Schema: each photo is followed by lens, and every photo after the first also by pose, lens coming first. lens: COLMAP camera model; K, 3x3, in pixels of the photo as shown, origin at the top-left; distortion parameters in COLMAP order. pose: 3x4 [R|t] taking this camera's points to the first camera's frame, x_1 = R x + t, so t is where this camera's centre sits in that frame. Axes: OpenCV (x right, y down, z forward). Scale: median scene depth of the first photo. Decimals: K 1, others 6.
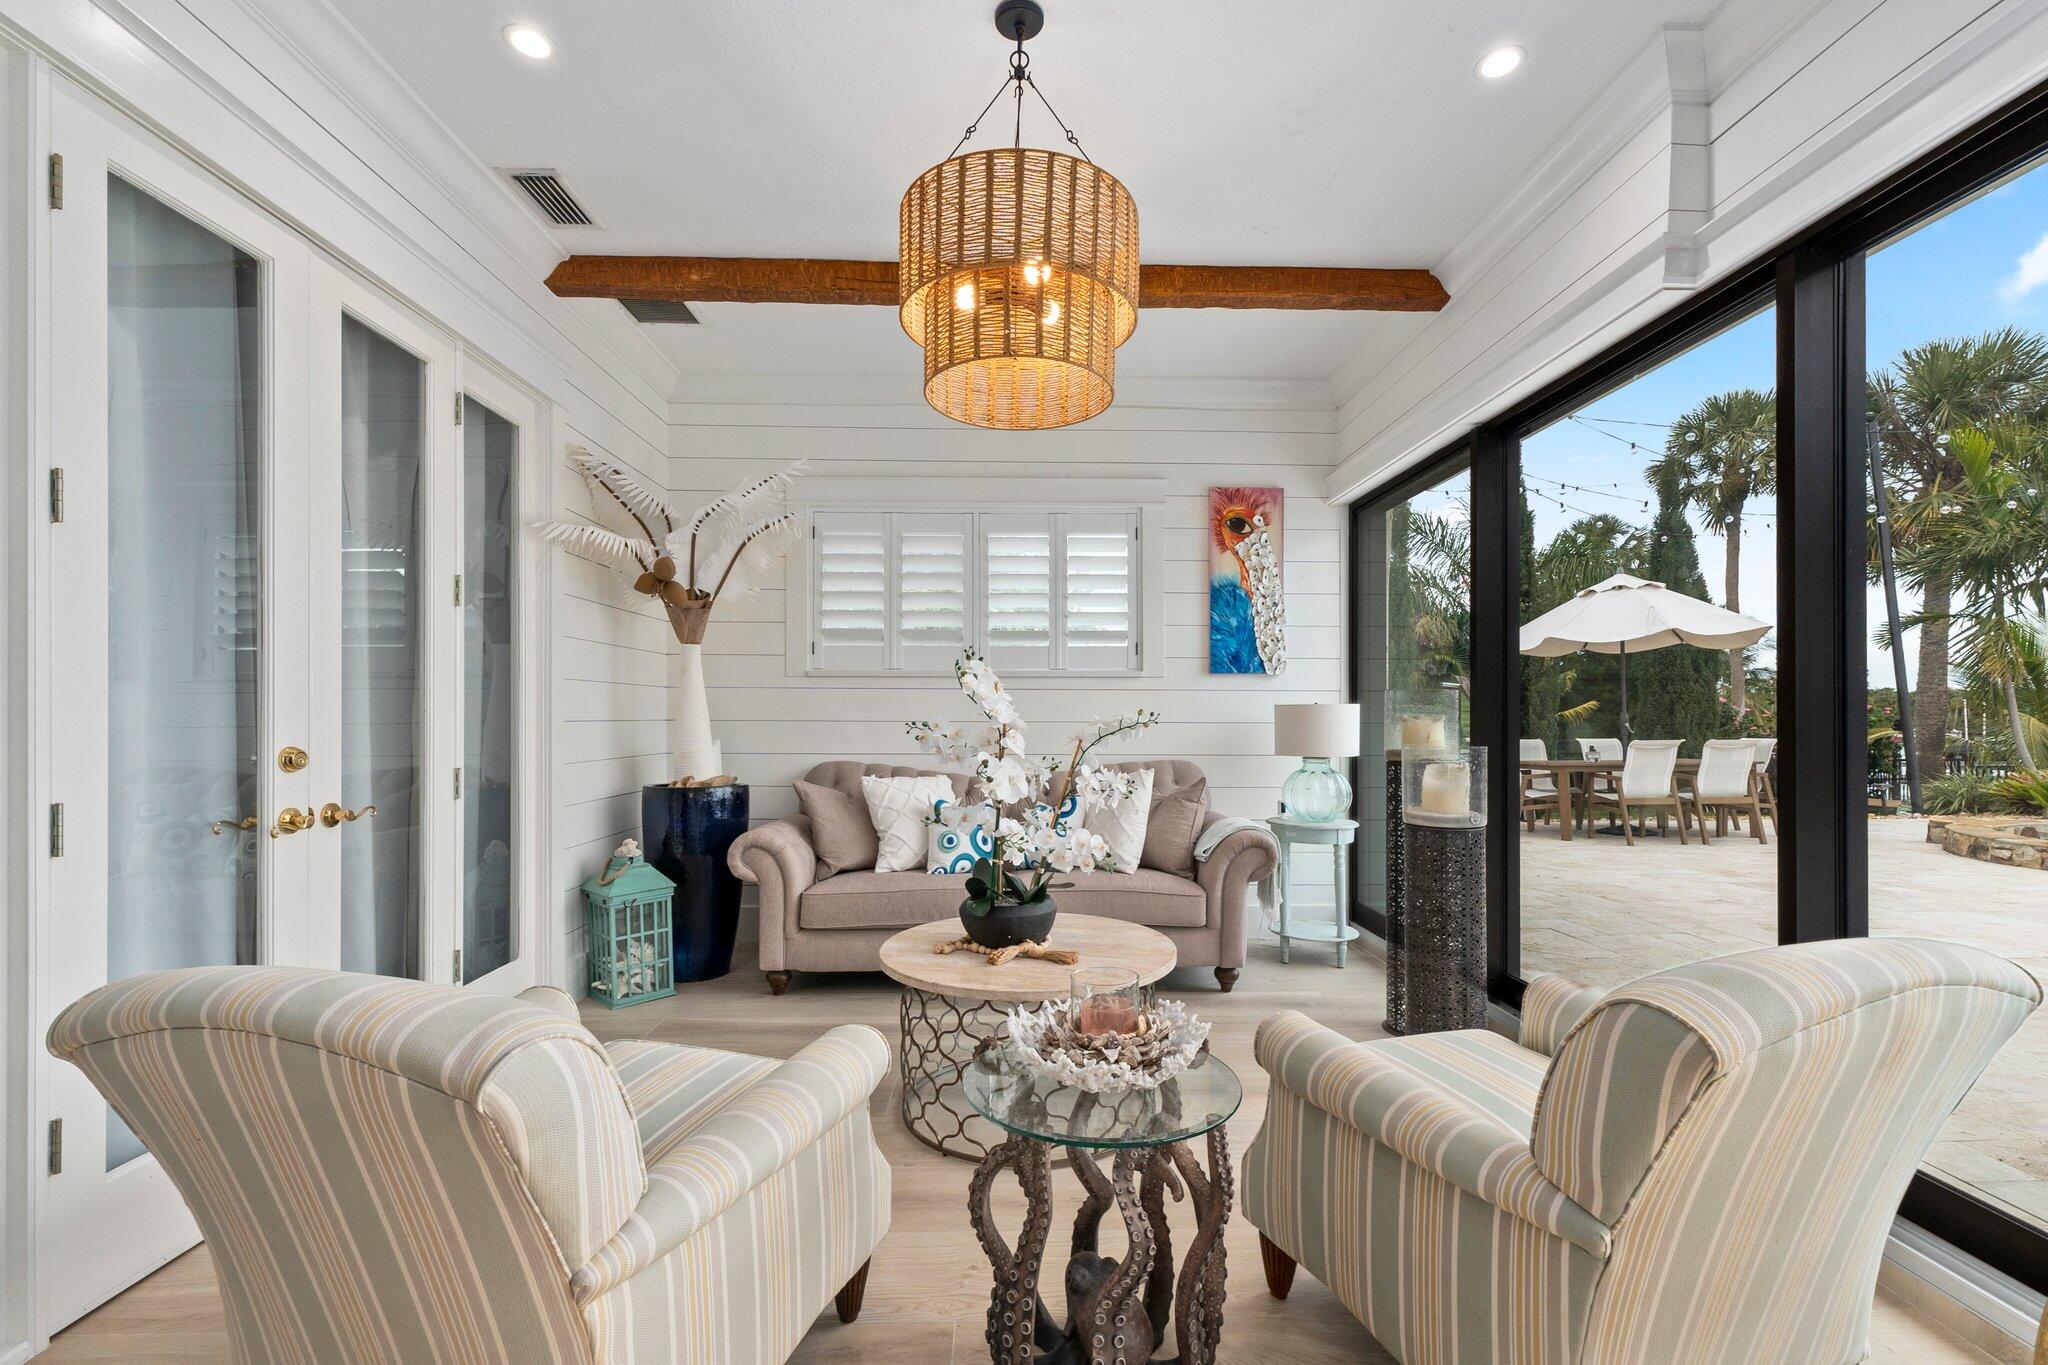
lens RADIAL K [[870.4, 0, 1027.7], [0, 870.4, 715.1], [0, 0, 1]] dist [0.000917, 0.000250]
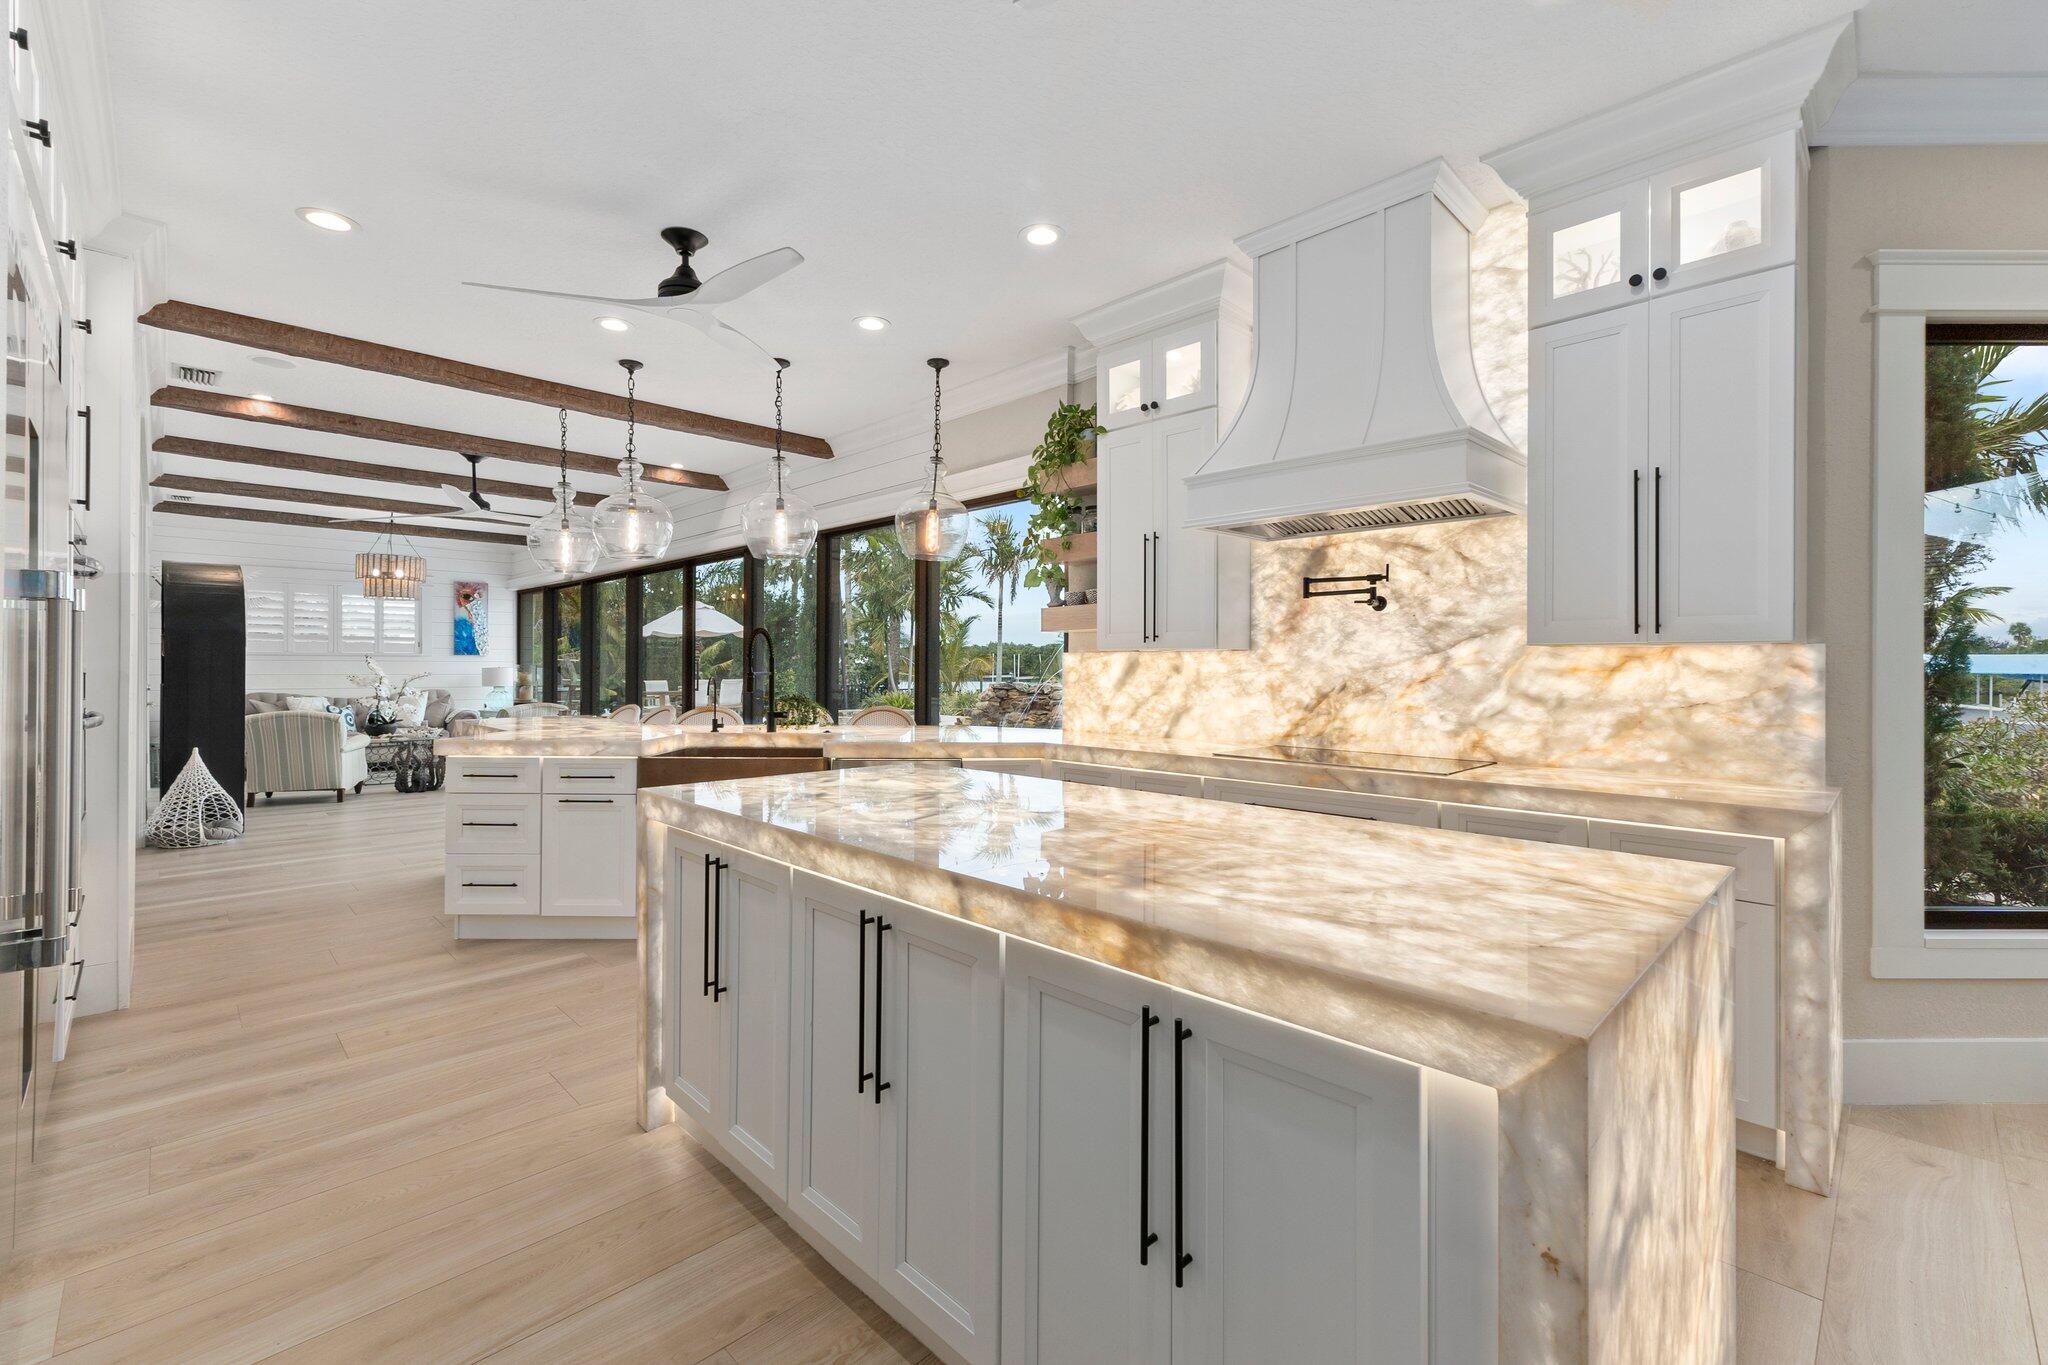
lens RADIAL K [[869.6, 0, 1032.6], [0, 869.6, 667.2], [0, 0, 1]] dist [0.002706, 0.000314]
pose [[0.723352, -0.000209, 0.690480, -0.340116], [-0.003827, 0.999983, 0.004312, -0.031173], [-0.690469, -0.005761, 0.723339, -2.105447]]
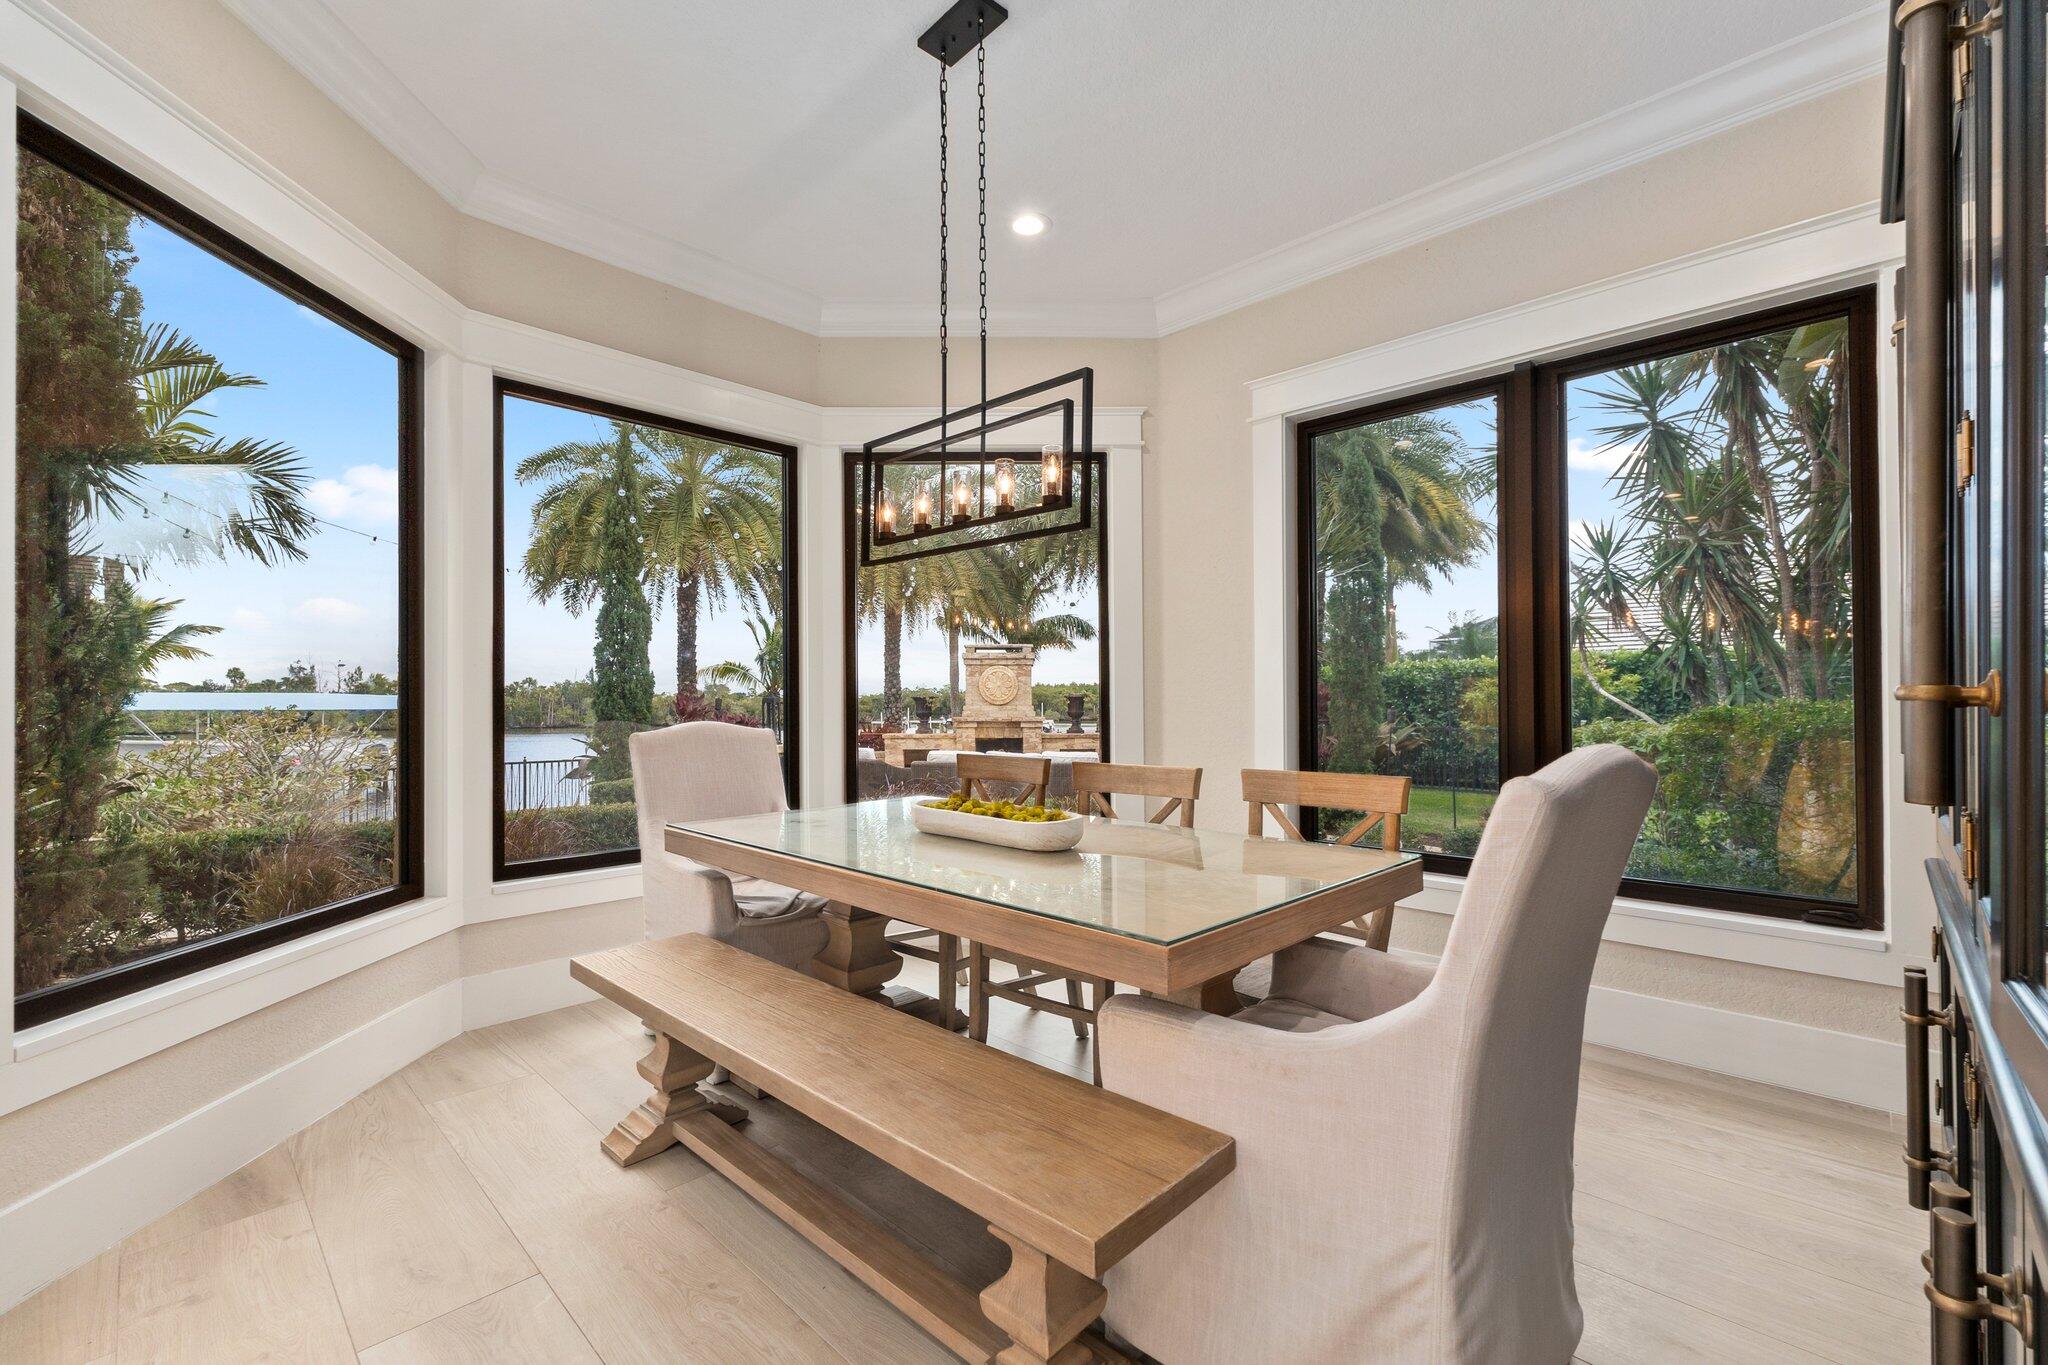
lens RADIAL K [[868.5, 0, 1022.8], [0, 868.5, 696.0], [0, 0, 1]] dist [0.002317, 0.000159]
pose [[-0.697678, 0.010989, 0.716327, -0.082358], [0.004395, 0.999929, -0.011058, 0.005512], [-0.716398, -0.004567, -0.697677, -2.146680]]
